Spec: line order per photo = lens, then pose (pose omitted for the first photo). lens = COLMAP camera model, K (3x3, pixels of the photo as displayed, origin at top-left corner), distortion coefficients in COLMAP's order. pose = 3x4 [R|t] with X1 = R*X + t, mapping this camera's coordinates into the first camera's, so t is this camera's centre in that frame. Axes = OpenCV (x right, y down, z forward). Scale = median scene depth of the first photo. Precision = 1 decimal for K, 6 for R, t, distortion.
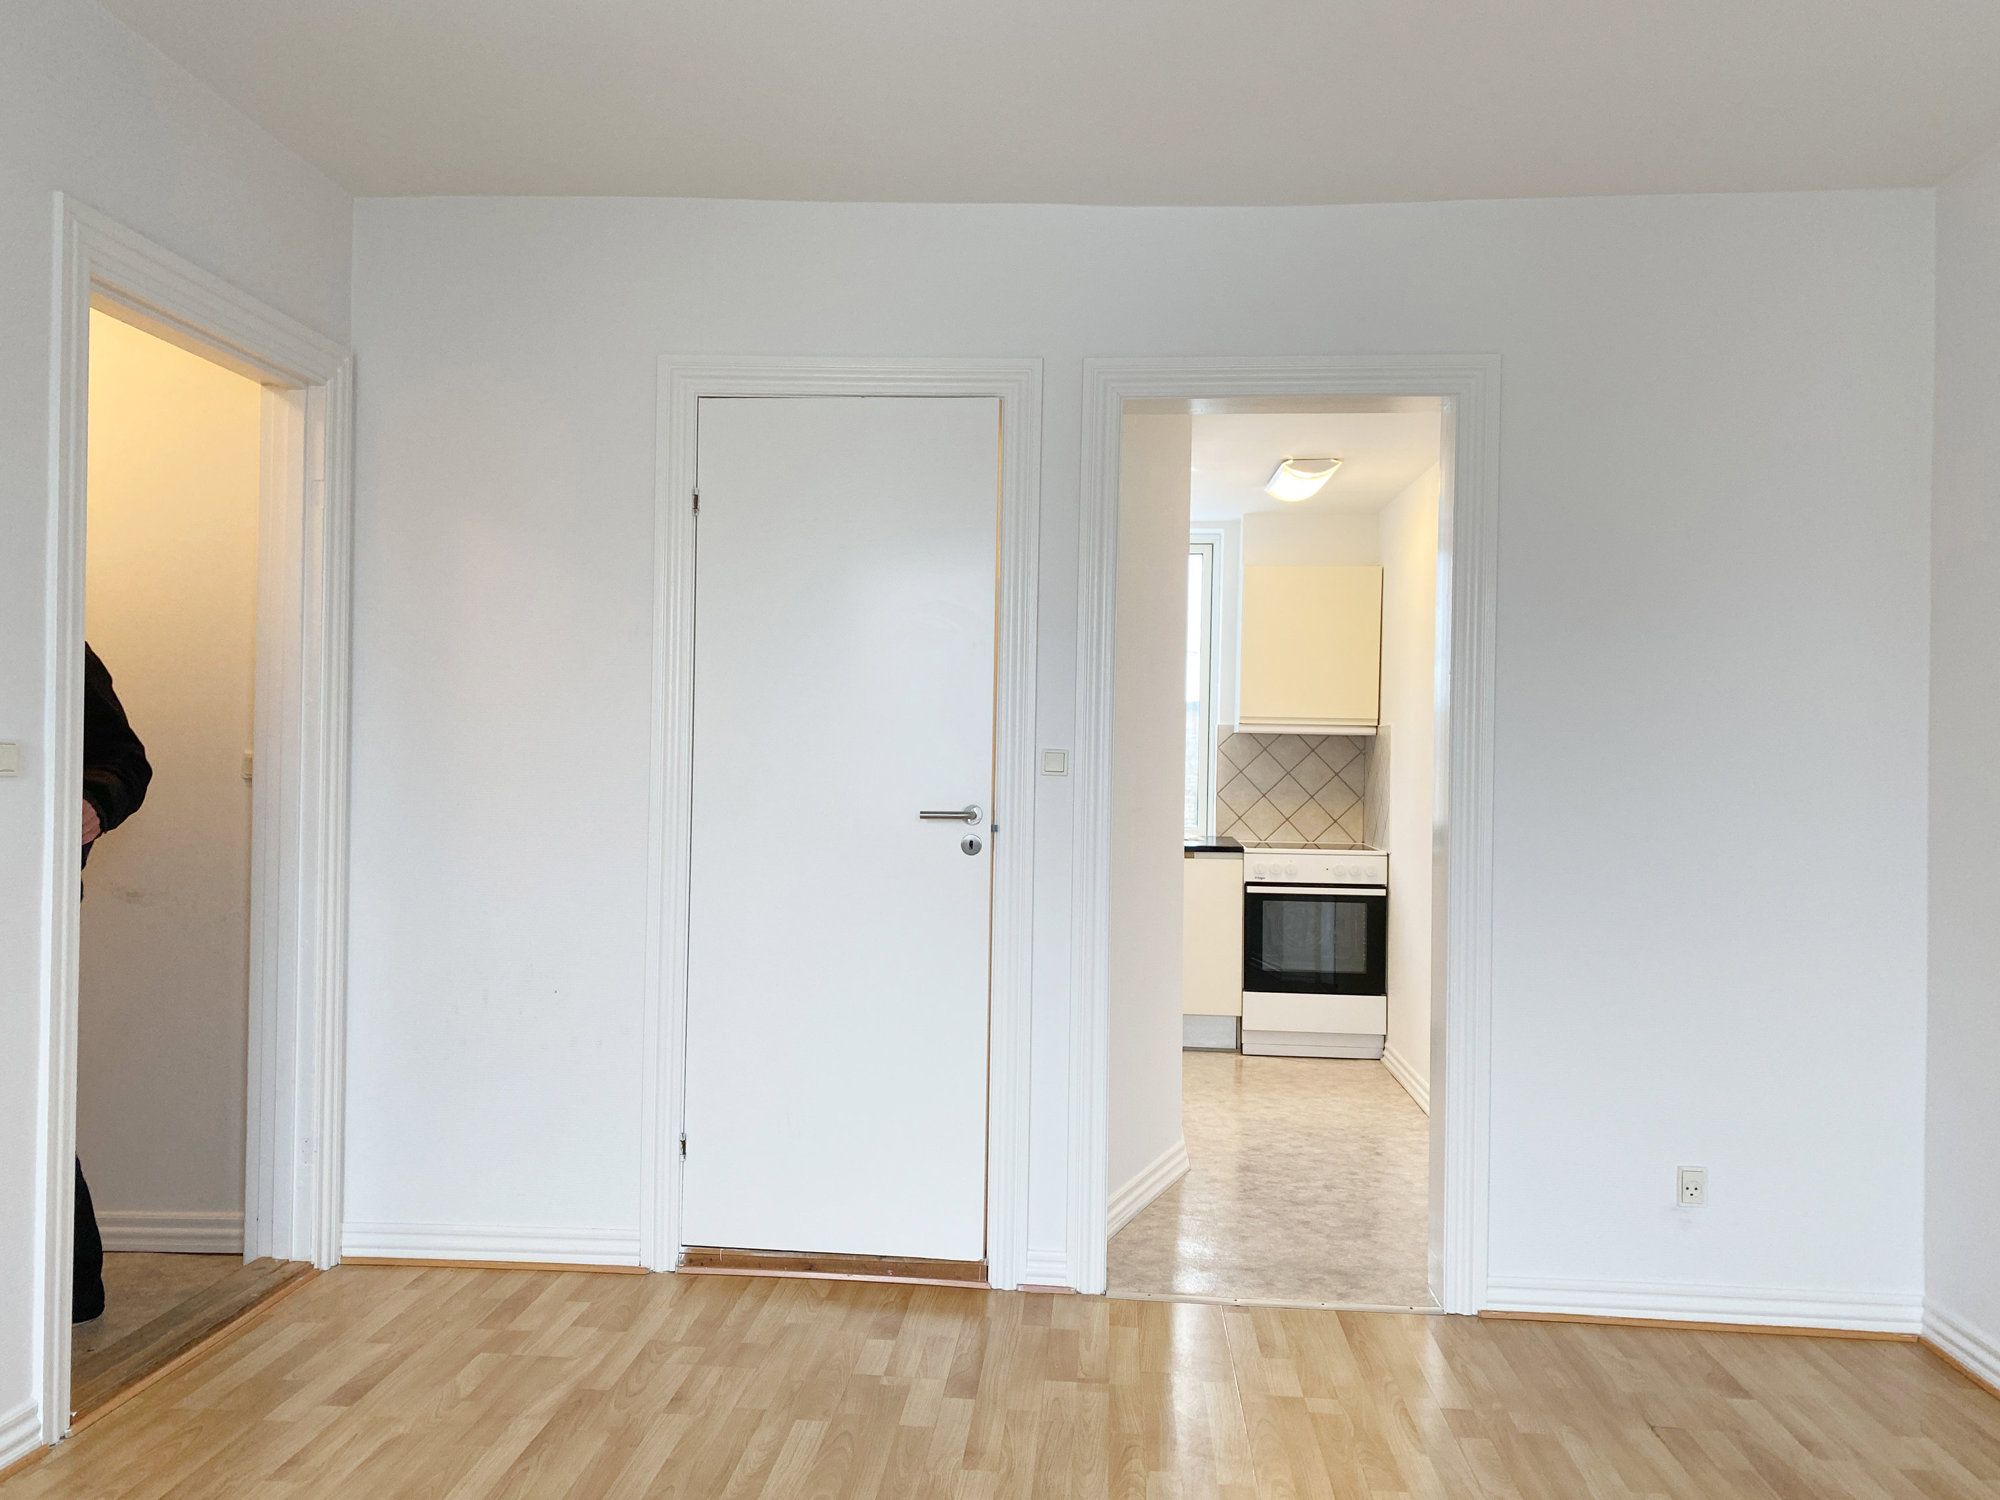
lens RADIAL K [[1551.2, 0, 1000.9], [0, 1551.2, 754.5], [0, 0, 1]] dist [0.024940, -0.024318]
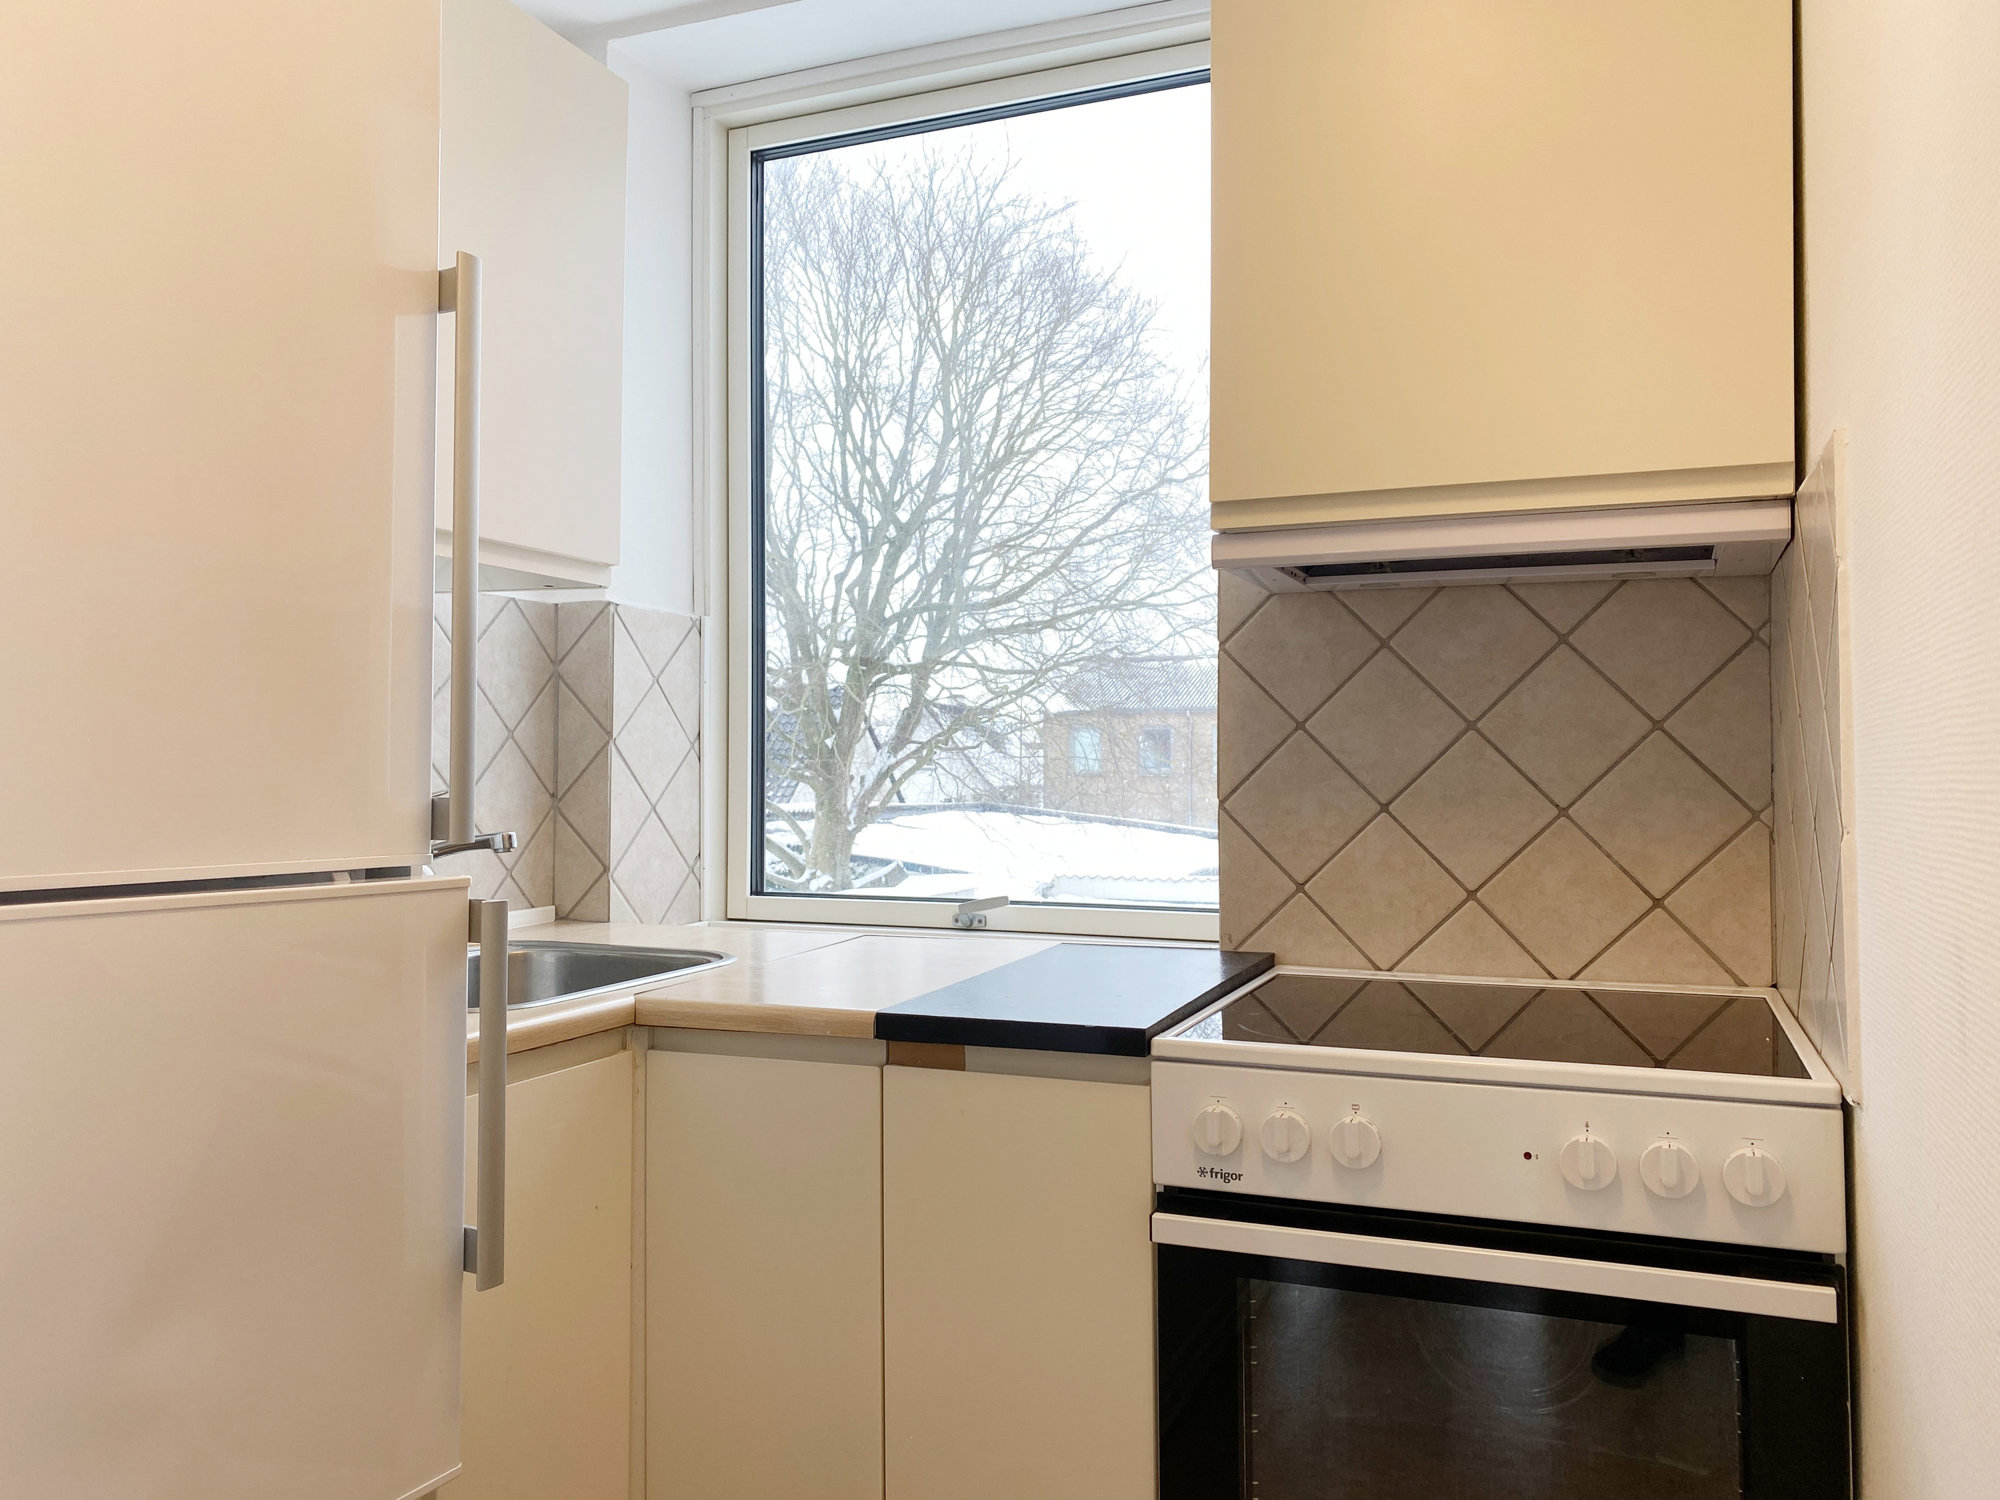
lens RADIAL K [[1551.2, 0, 1005.4], [0, 1551.2, 743.0], [0, 0, 1]] dist [0.024940, -0.024318]
pose [[0.951408, -0.026117, -0.306825, 0.207930], [0.019491, 0.999506, -0.024638, 0.021703], [0.307317, 0.017461, 0.951447, 0.772365]]
